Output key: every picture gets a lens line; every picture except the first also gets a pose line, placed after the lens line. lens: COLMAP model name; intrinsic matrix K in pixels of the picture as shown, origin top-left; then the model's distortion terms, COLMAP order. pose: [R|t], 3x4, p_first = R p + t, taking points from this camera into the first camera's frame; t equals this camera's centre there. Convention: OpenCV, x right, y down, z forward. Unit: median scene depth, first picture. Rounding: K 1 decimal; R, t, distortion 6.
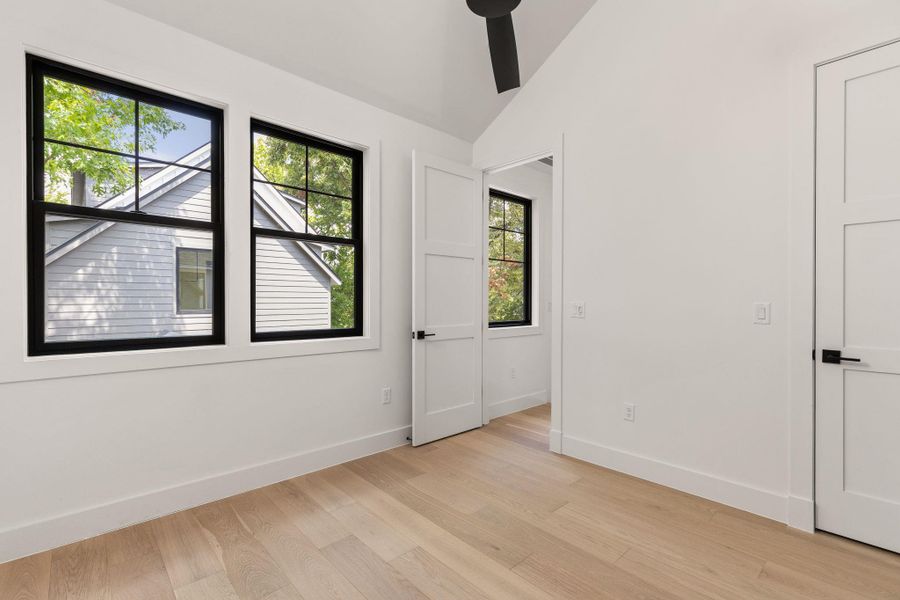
lens RADIAL K [[404.0, 0, 450.0], [0, 404.0, 300.0], [0, 0, 1]] dist [0.000458, 0.000048]
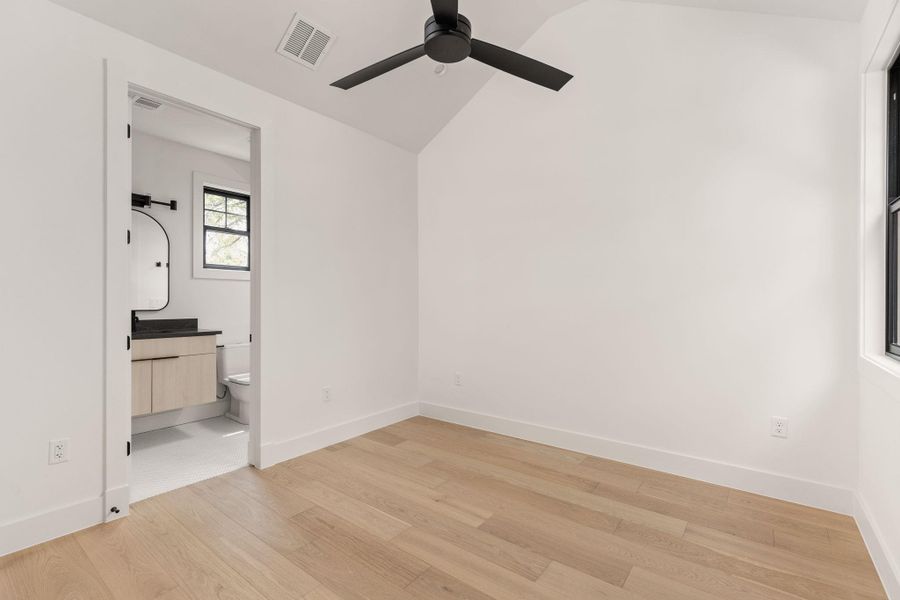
lens RADIAL K [[404.0, 0, 450.0], [0, 404.0, 300.0], [0, 0, 1]] dist [0.000458, 0.000048]
pose [[-0.985683, -0.005458, -0.168523, 0.256104], [-0.005759, 0.999983, 0.001299, 0.000292], [0.168513, 0.002251, -0.985697, 1.849598]]
